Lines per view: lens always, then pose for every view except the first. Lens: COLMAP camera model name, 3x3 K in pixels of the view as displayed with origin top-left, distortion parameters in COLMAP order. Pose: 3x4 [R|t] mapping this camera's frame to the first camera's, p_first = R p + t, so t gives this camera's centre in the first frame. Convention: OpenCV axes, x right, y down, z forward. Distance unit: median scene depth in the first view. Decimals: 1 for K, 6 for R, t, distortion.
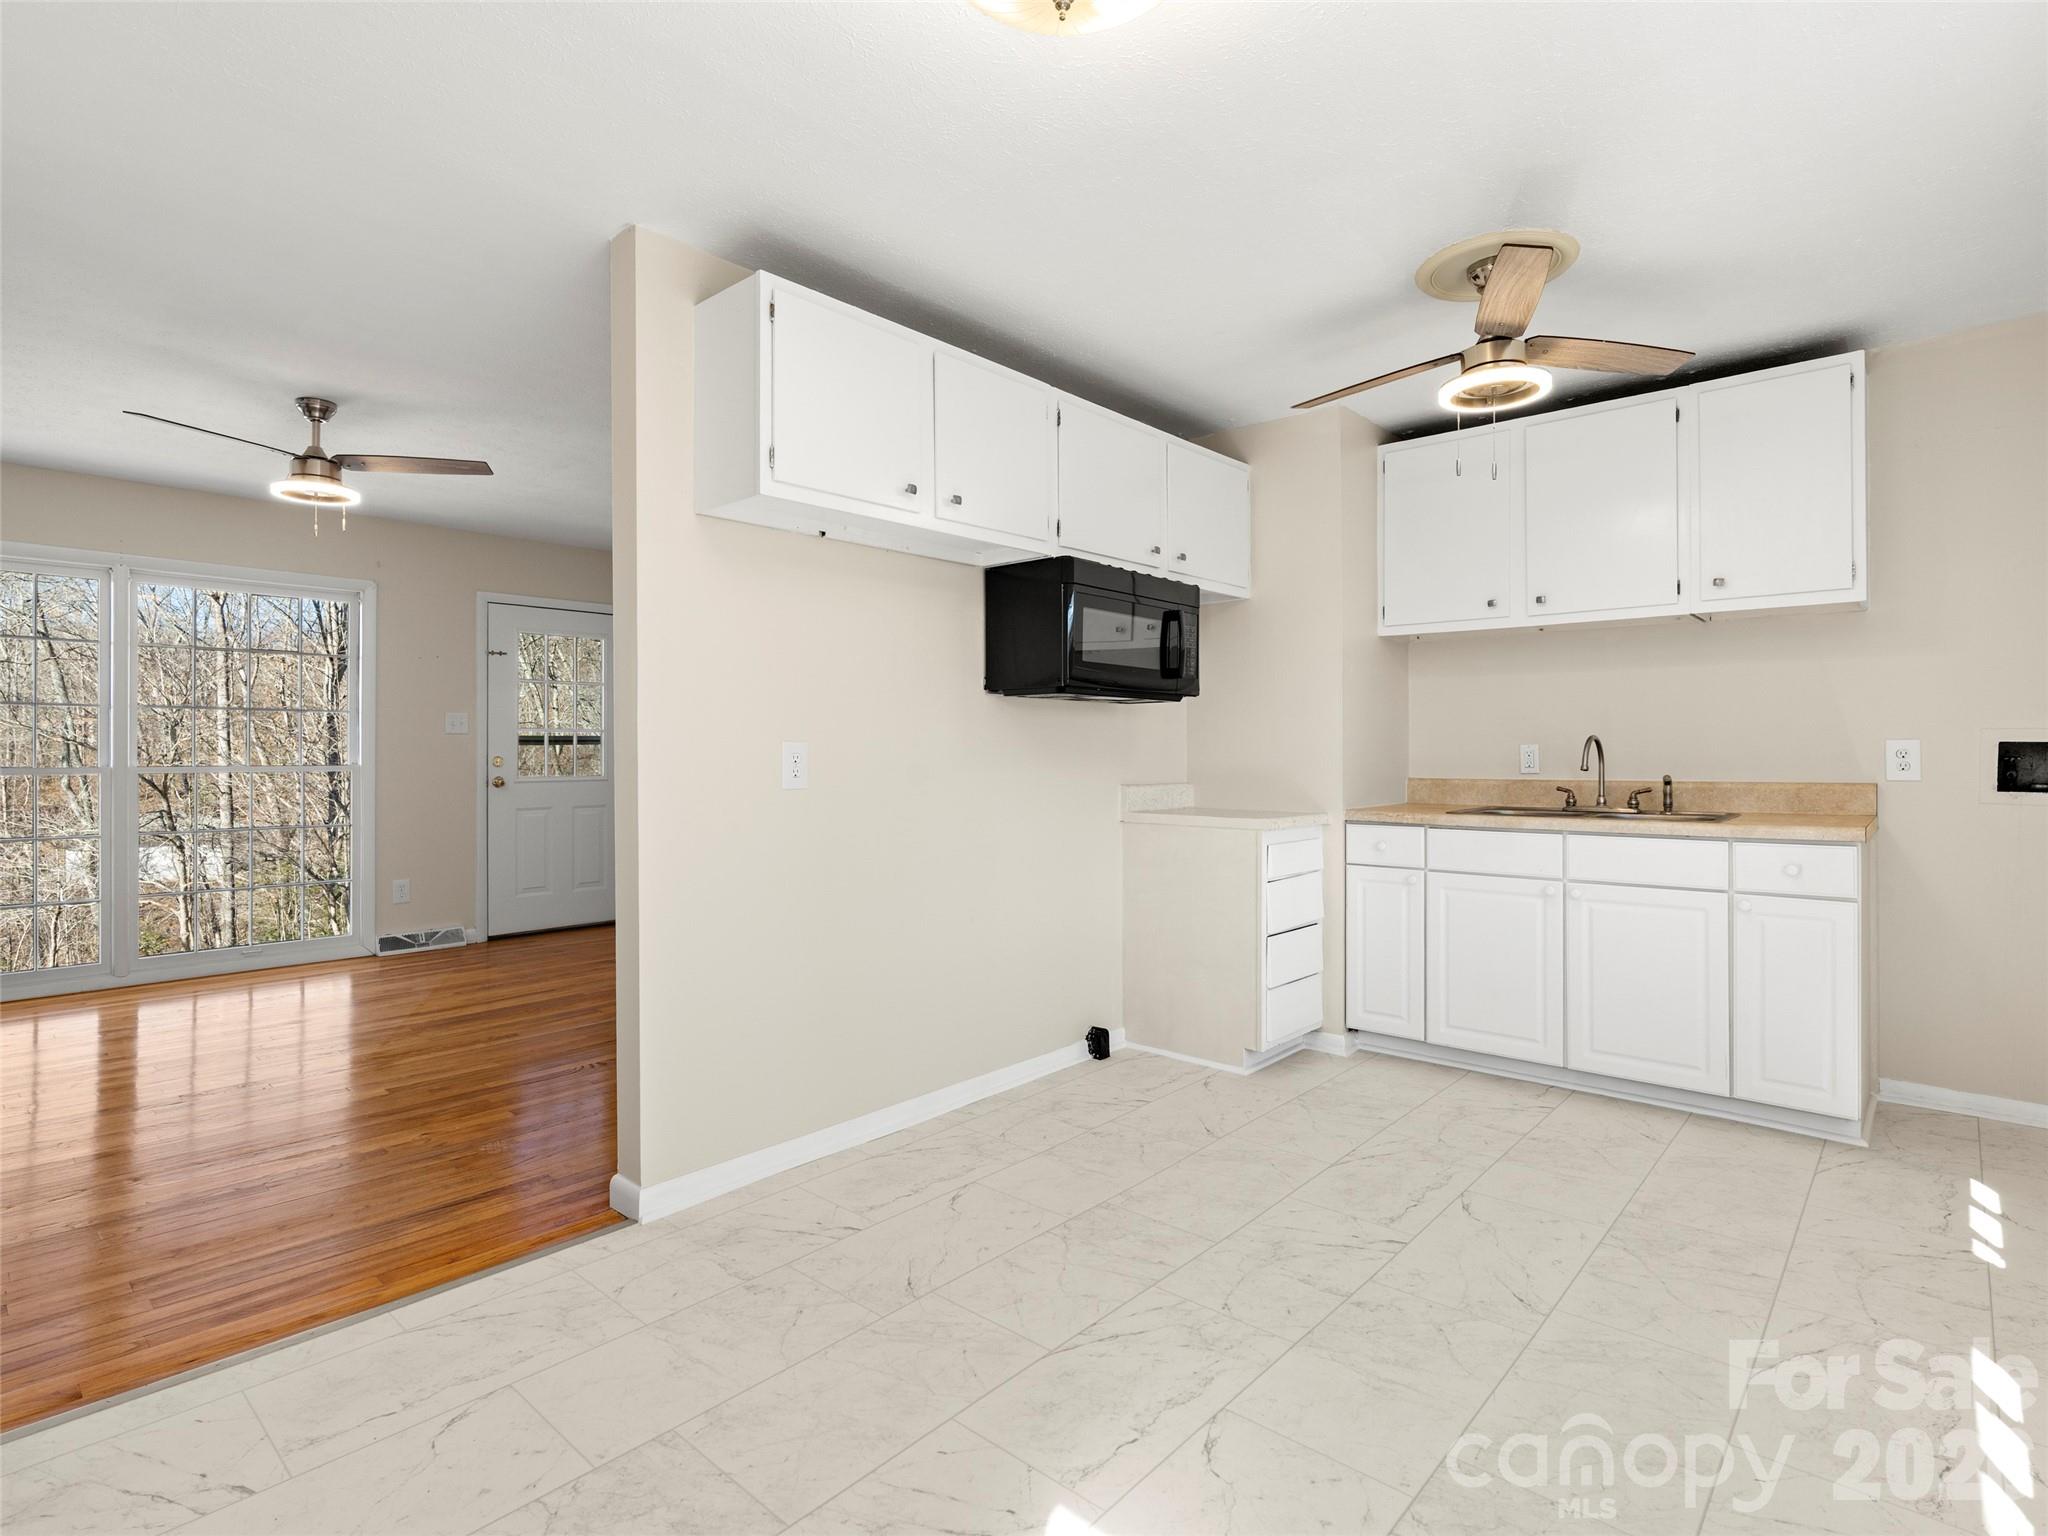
lens RADIAL K [[1040.6, 0, 1001.8], [0, 1040.6, 745.4], [0, 0, 1]] dist [-0.003111, 0.003296]
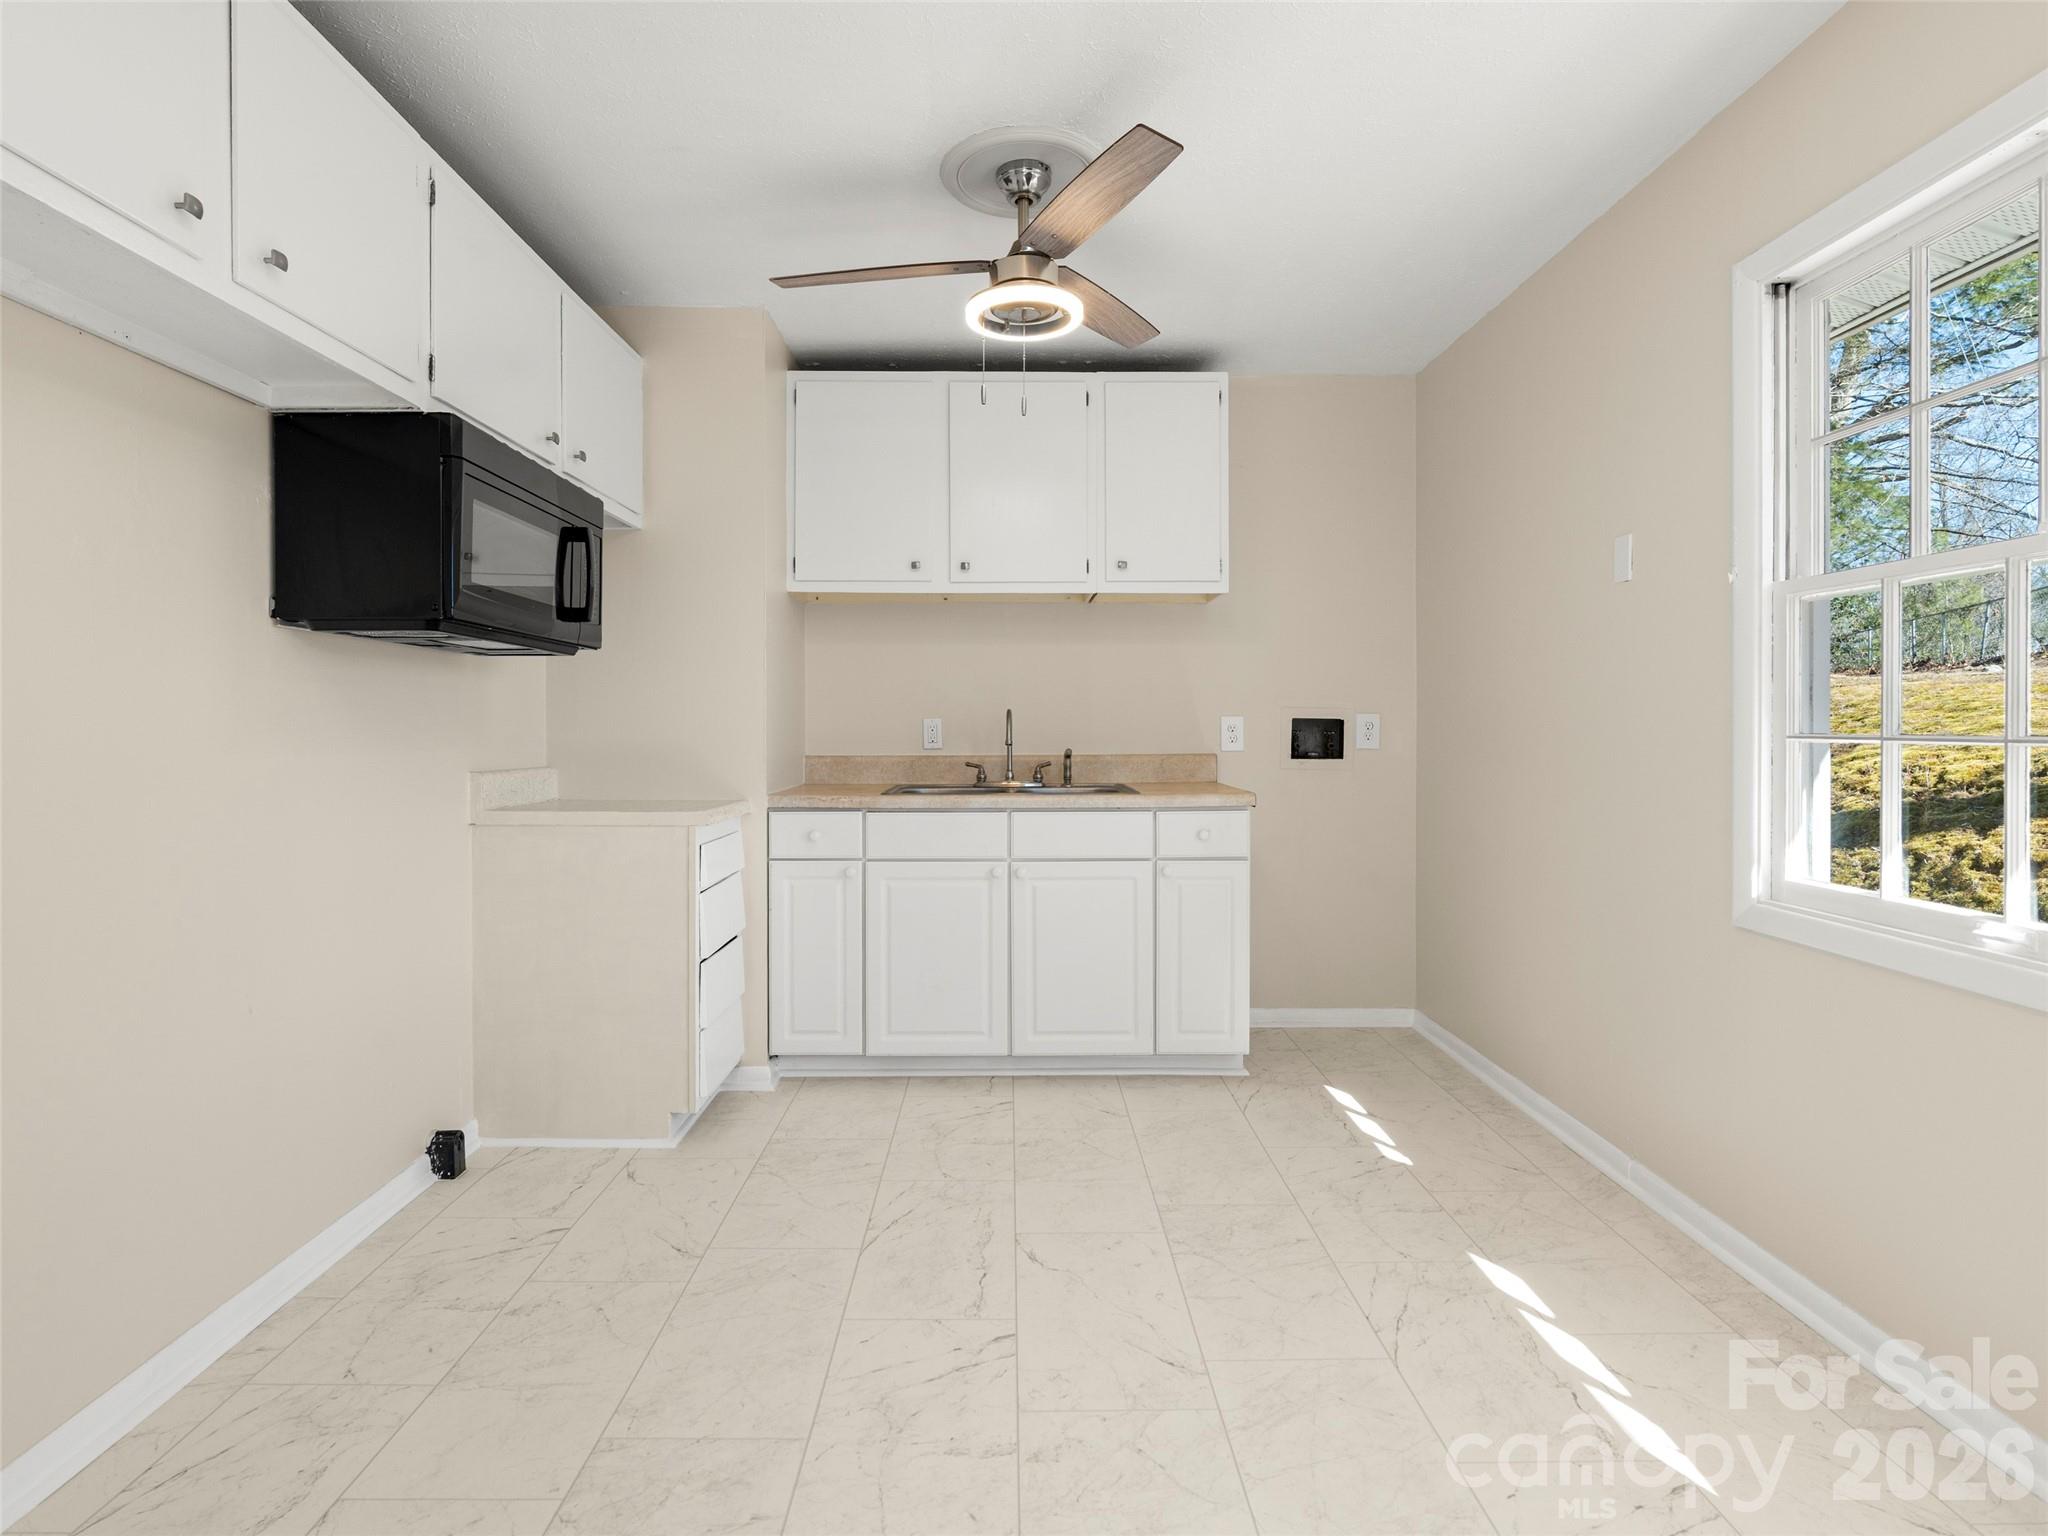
lens RADIAL K [[1040.6, 0, 963.9], [0, 1040.6, 728.1], [0, 0, 1]] dist [-0.003111, 0.003296]
pose [[0.738443, 0.003638, 0.674307, -0.126587], [-0.004001, 0.999991, -0.001013, 0.009397], [-0.674304, -0.001950, 0.738451, 0.302220]]
